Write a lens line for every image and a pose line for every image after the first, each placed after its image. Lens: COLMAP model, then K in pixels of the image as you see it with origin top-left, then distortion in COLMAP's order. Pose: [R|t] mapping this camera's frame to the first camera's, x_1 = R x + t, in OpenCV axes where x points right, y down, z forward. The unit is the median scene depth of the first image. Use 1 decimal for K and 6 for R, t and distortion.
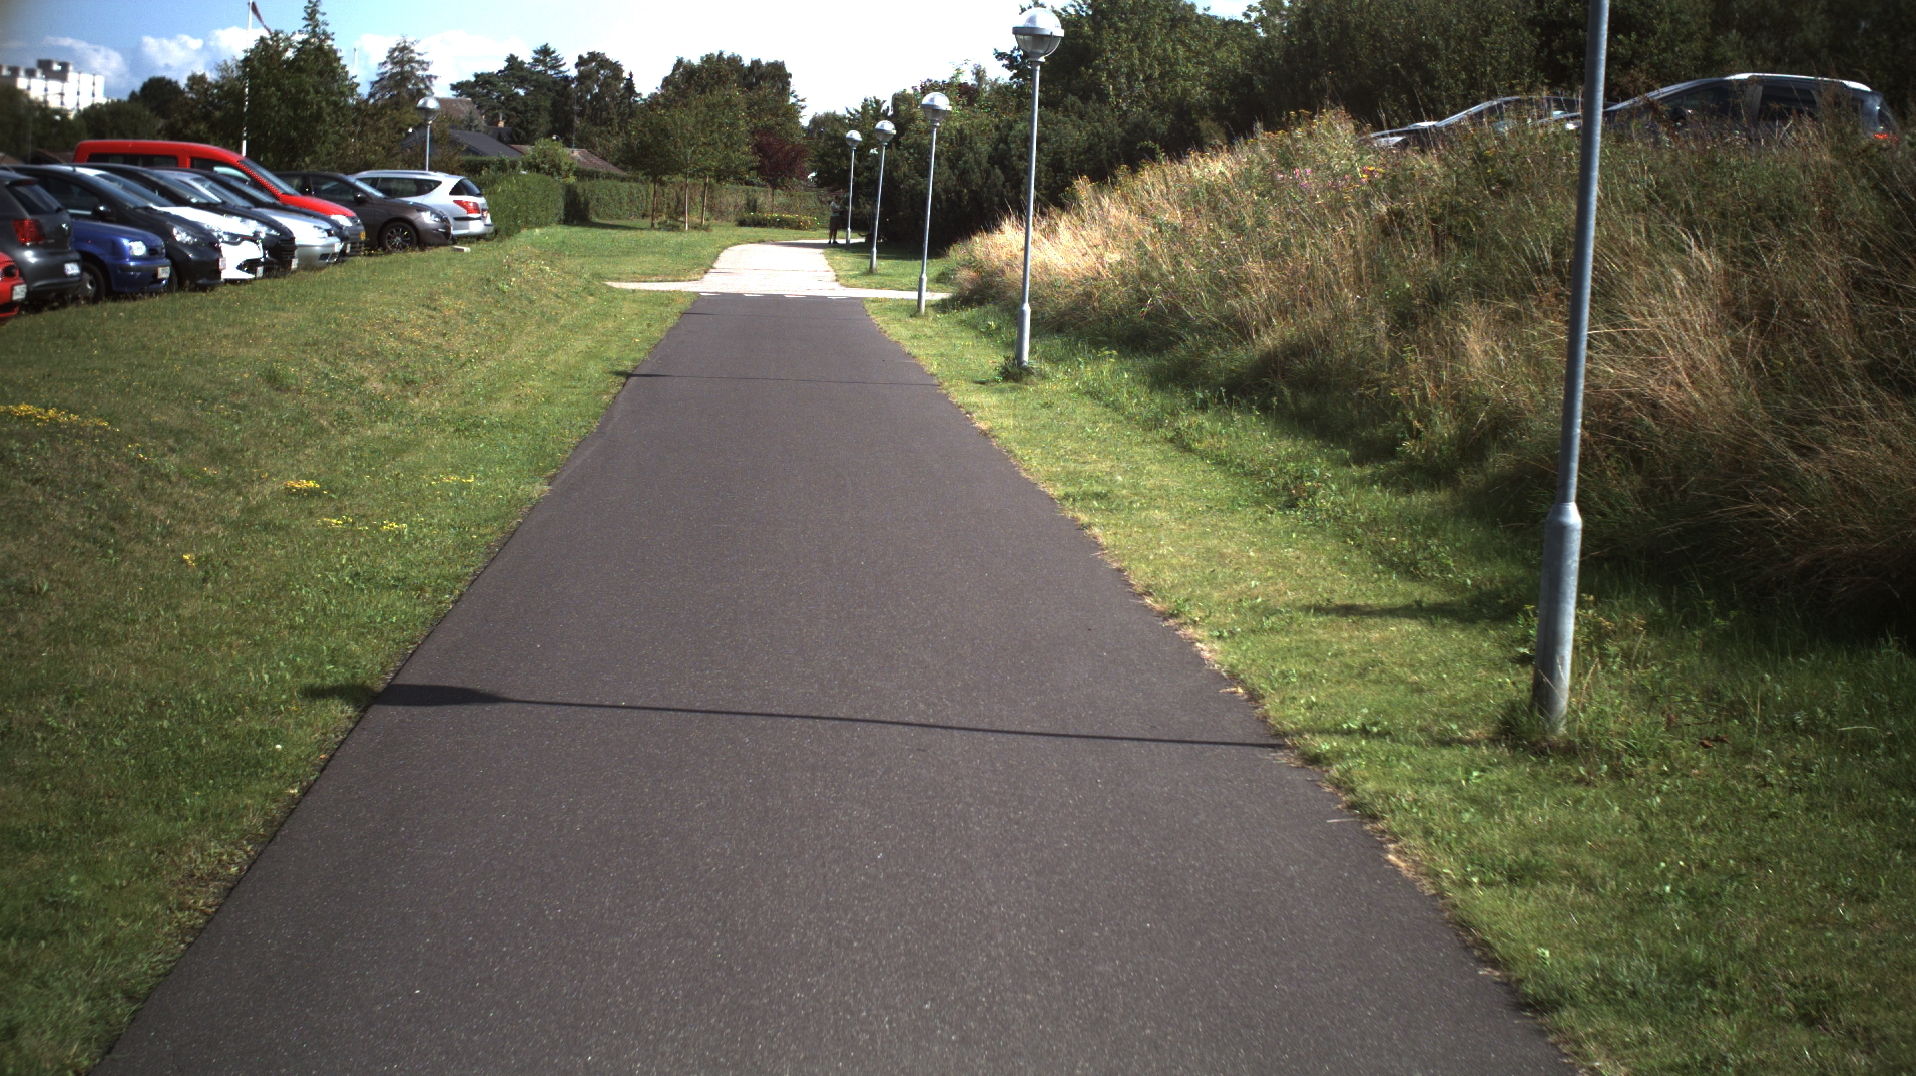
lens RADIAL K [[3398.6, 0, 958.0], [0, 3398.6, 538.0], [0, 0, 1]] dist [-0.291539, 0.323687]
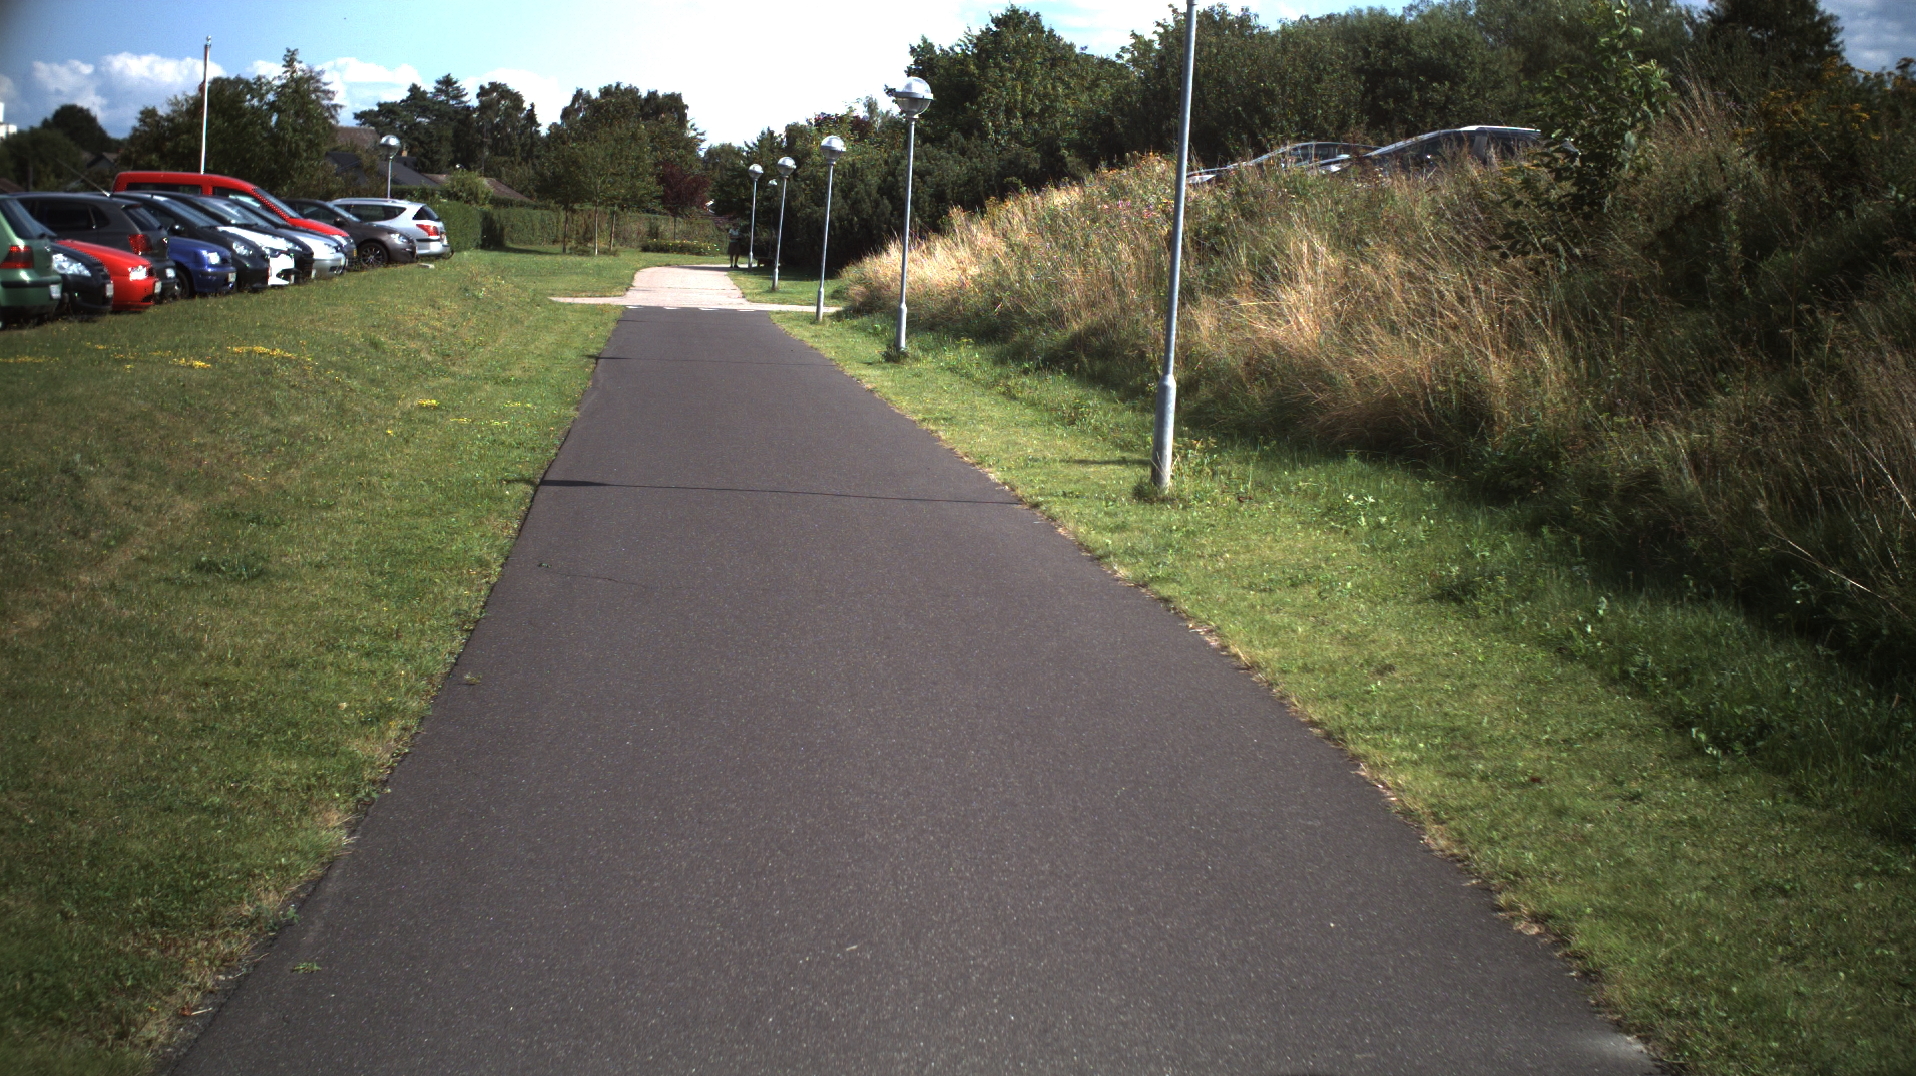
lens RADIAL K [[3398.6, 0, 958.0], [0, 3398.6, 538.0], [0, 0, 1]] dist [-0.291539, 0.323687]
pose [[0.999477, 0.002492, 0.032238, -0.000337], [-0.002213, 0.999960, -0.008692, 0.014686], [-0.032258, 0.008616, 0.999442, -0.138040]]
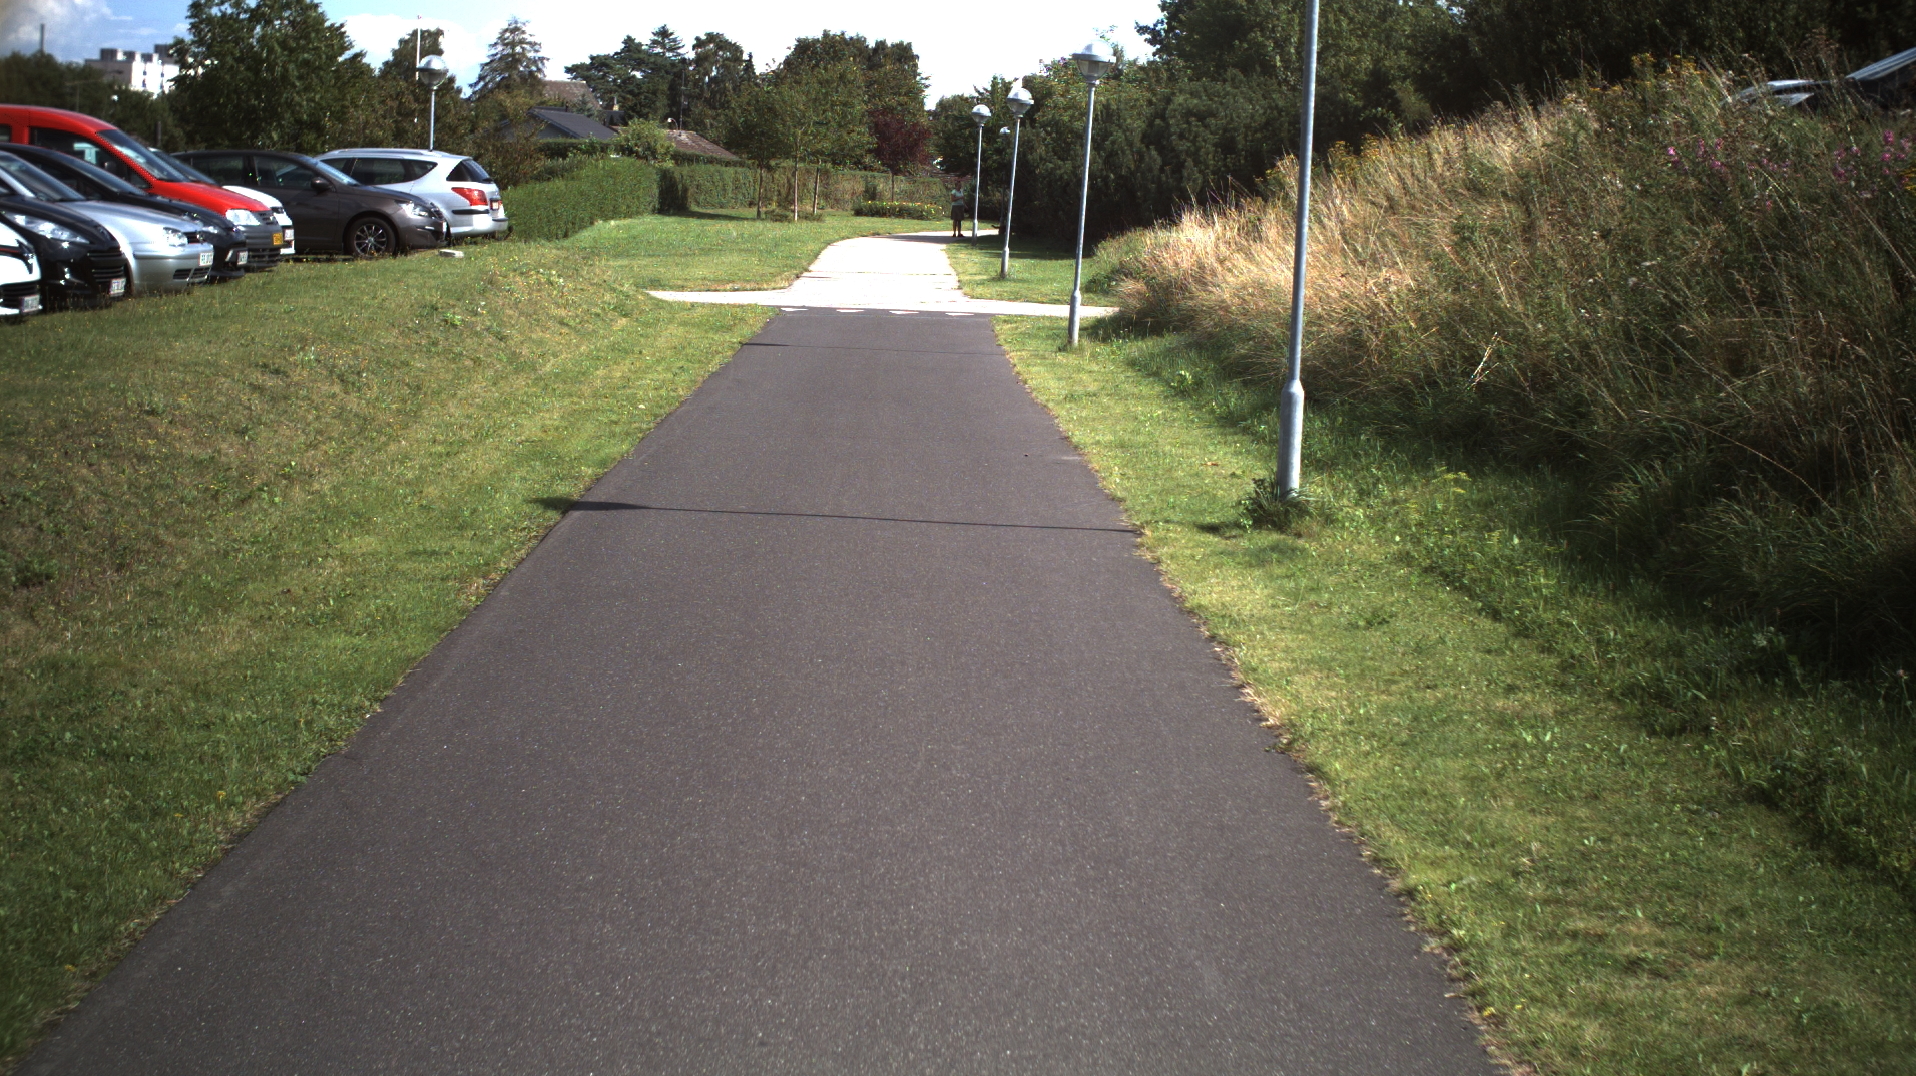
lens RADIAL K [[3398.6, 0, 958.0], [0, 3398.6, 538.0], [0, 0, 1]] dist [-0.291539, 0.323687]
pose [[0.999277, 0.002591, -0.037920, -0.005836], [-0.002443, 0.999989, 0.003944, -0.020728], [0.037930, -0.003848, 0.999273, 0.206900]]
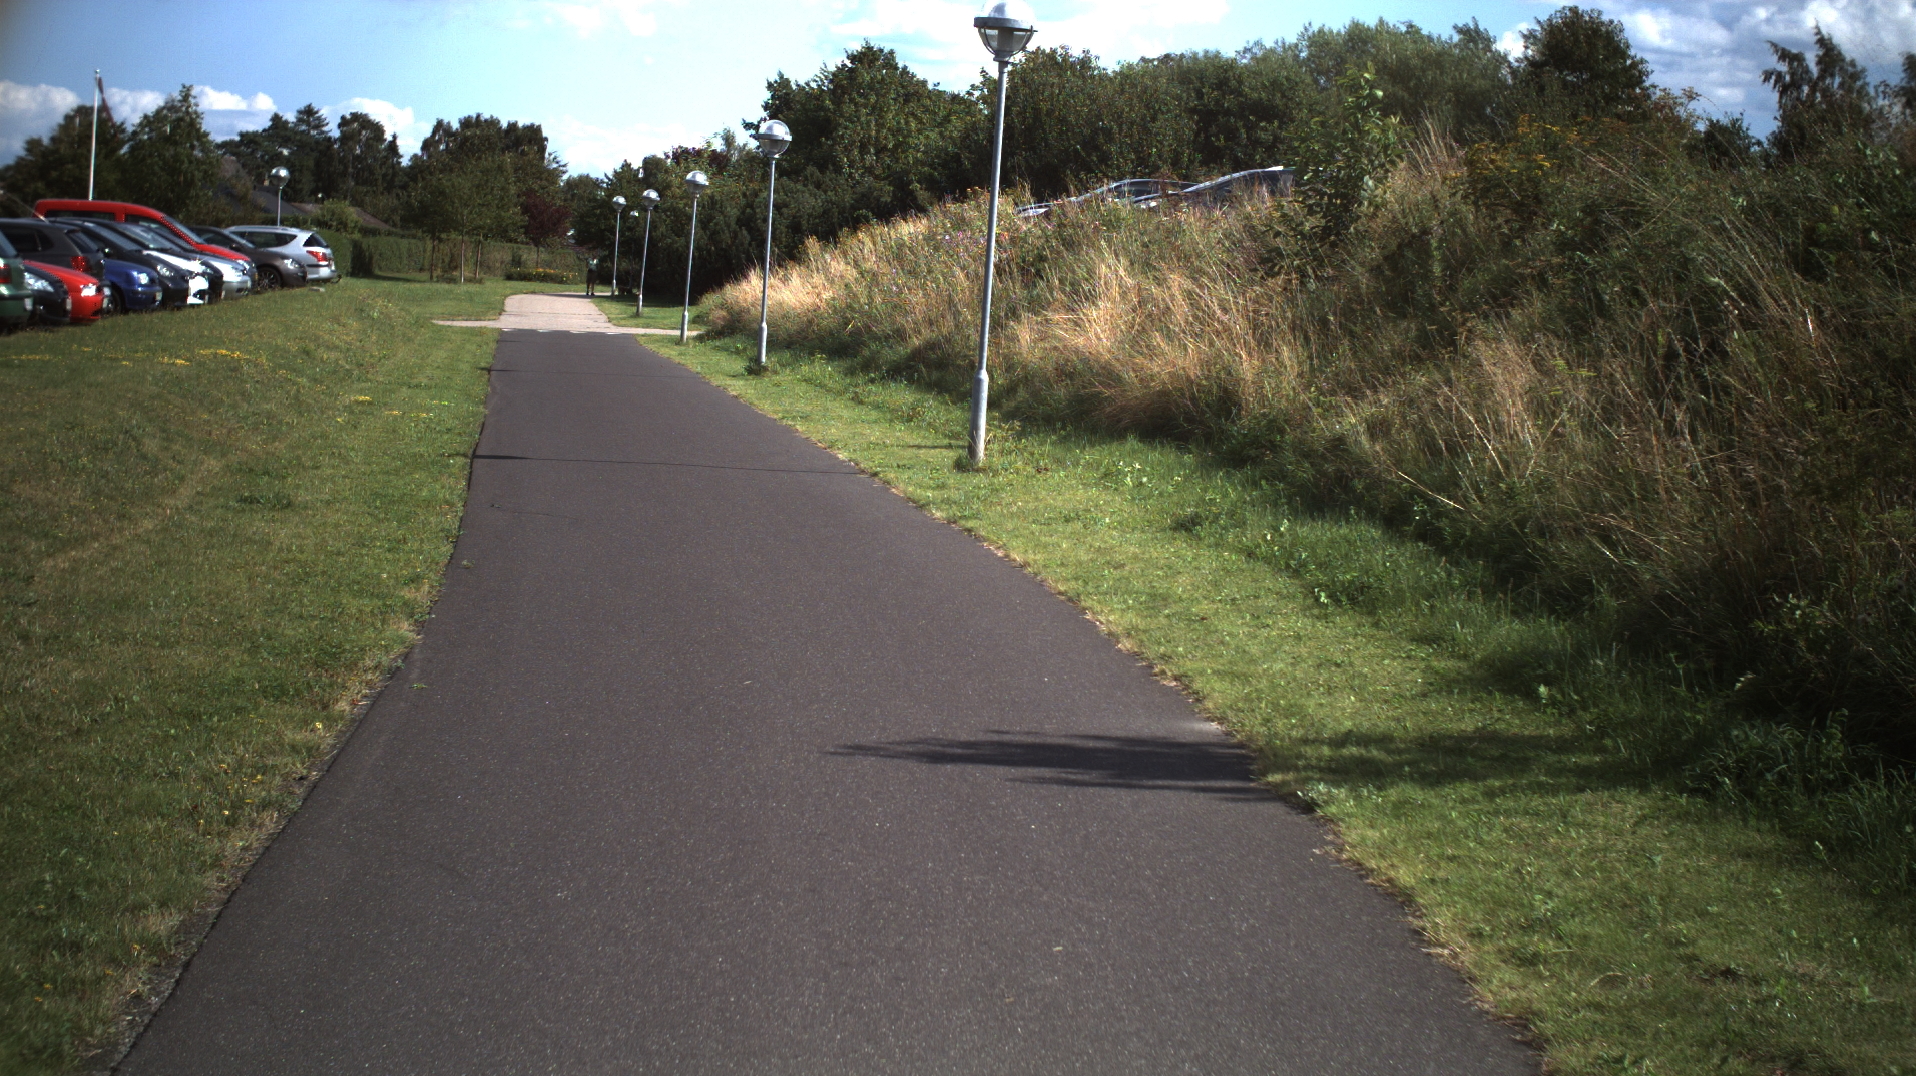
lens RADIAL K [[3398.6, 0, 958.0], [0, 3398.6, 538.0], [0, 0, 1]] dist [-0.291539, 0.323687]
pose [[0.997150, 0.006290, 0.075187, -0.002599], [-0.004924, 0.999820, -0.018336, 0.022529], [-0.075289, 0.017914, 0.997001, -0.207277]]
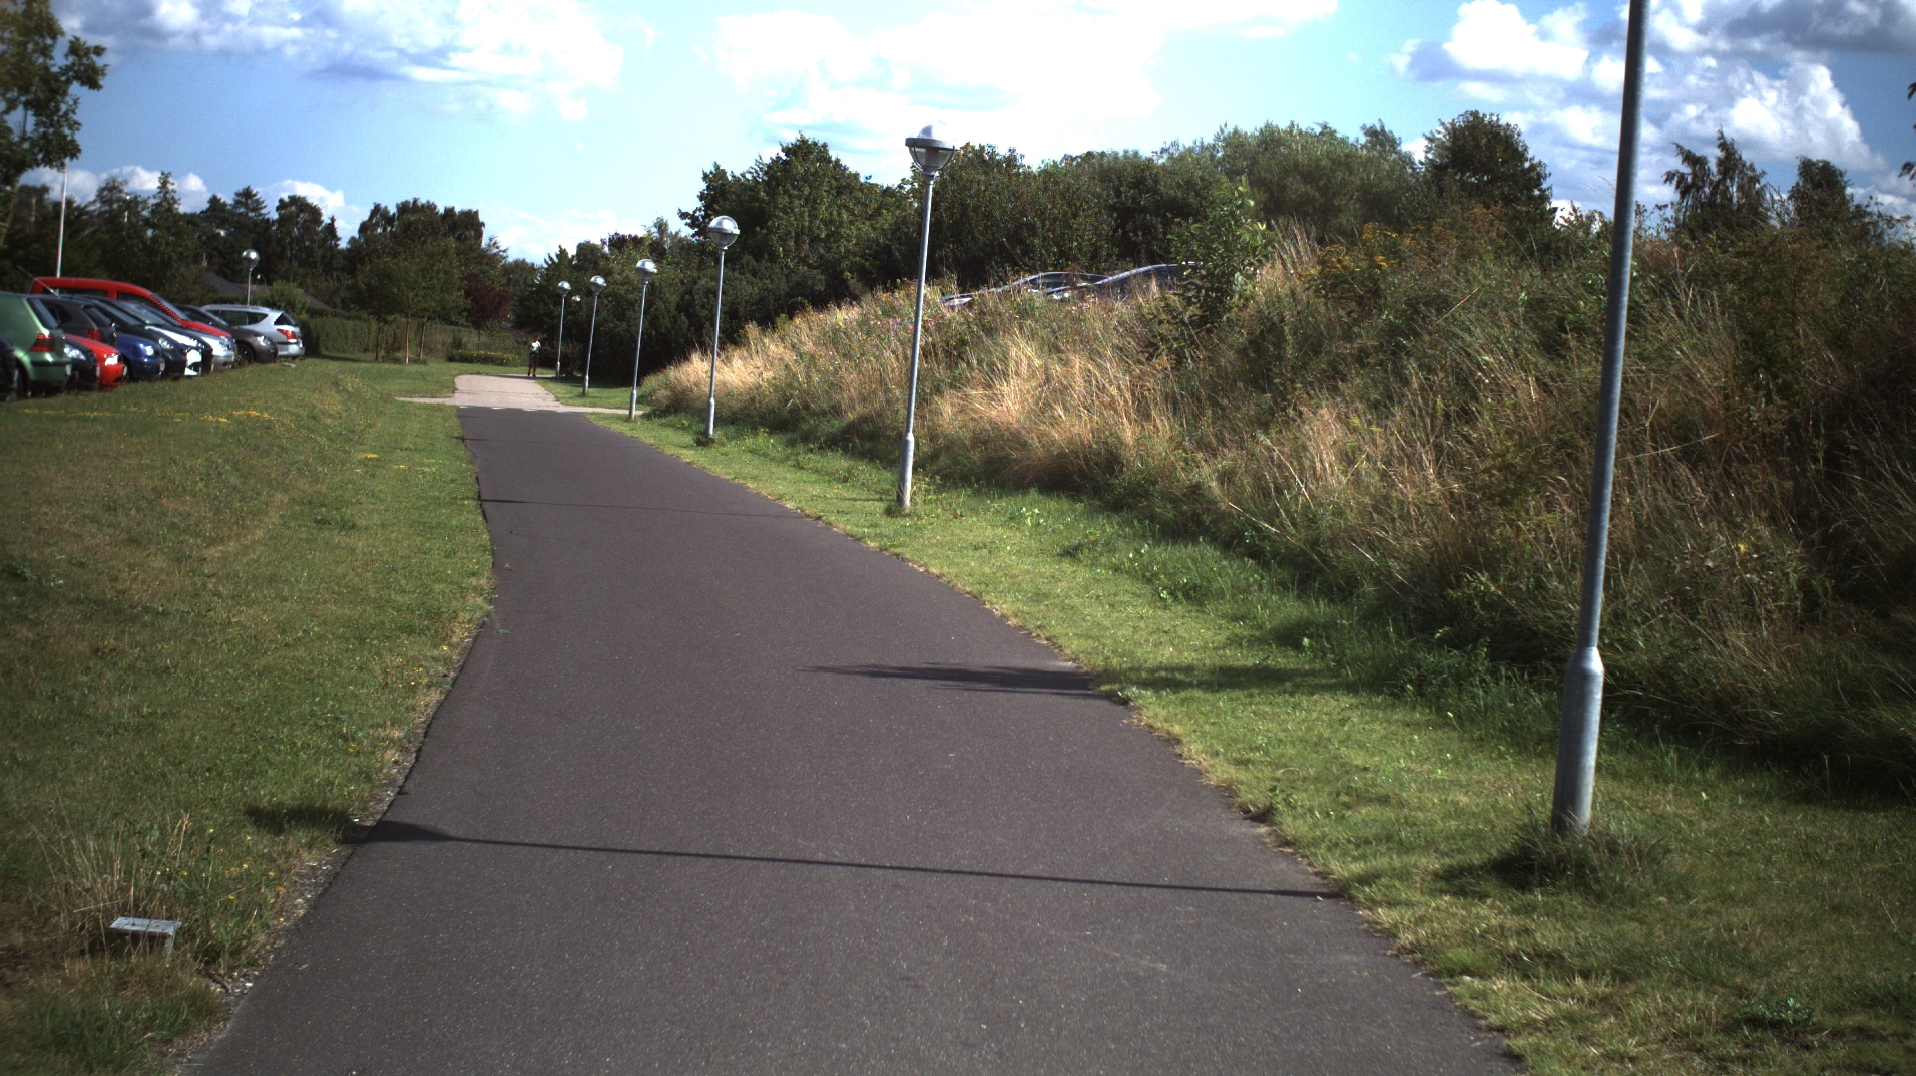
lens RADIAL K [[3398.6, 0, 958.0], [0, 3398.6, 538.0], [0, 0, 1]] dist [-0.291539, 0.323687]
pose [[0.995145, 0.019271, 0.096511, -0.008171], [-0.014975, 0.998873, -0.045042, 0.030721], [-0.097270, 0.043378, 0.994312, -0.276472]]
